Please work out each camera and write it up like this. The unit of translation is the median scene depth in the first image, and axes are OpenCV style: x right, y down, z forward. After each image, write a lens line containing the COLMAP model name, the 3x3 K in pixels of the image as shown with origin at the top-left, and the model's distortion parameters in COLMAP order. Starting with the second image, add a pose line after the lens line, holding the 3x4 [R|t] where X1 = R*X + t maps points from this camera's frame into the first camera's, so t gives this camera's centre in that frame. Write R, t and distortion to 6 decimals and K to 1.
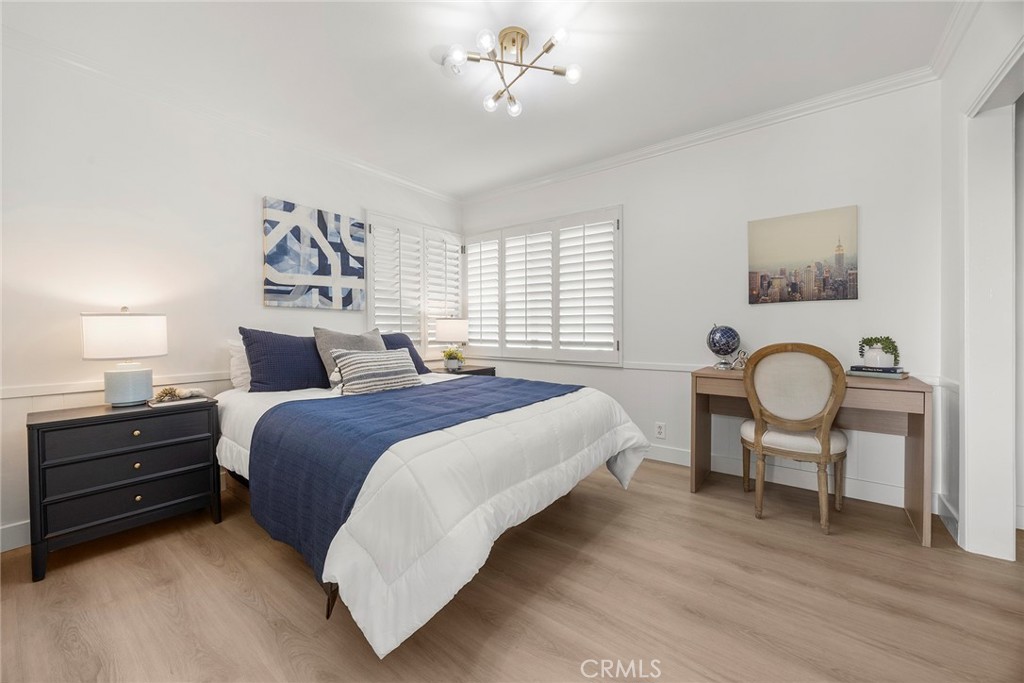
lens RADIAL K [[391.8, 0, 510.4], [0, 391.8, 335.8], [0, 0, 1]] dist [-0.005398, 0.000120]
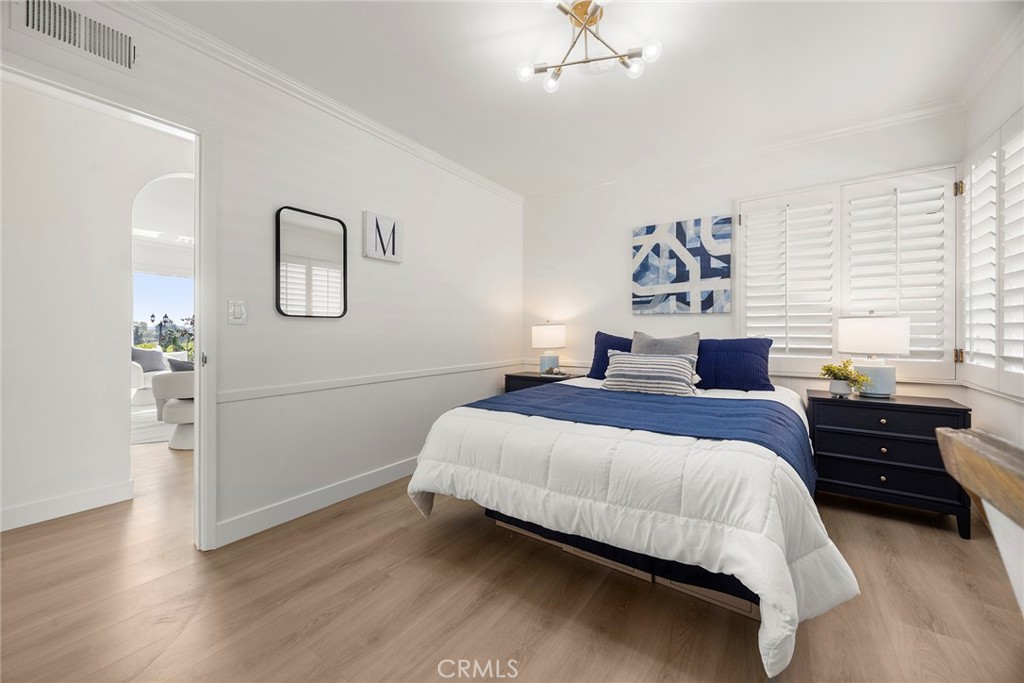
lens RADIAL K [[391.8, 0, 514.5], [0, 391.8, 335.7], [0, 0, 1]] dist [-0.005398, 0.000120]
pose [[0.043550, 0.010347, -0.998998, 0.565057], [-0.015496, 0.999833, 0.009680, -0.012507], [0.998931, 0.015059, 0.043703, 0.505343]]
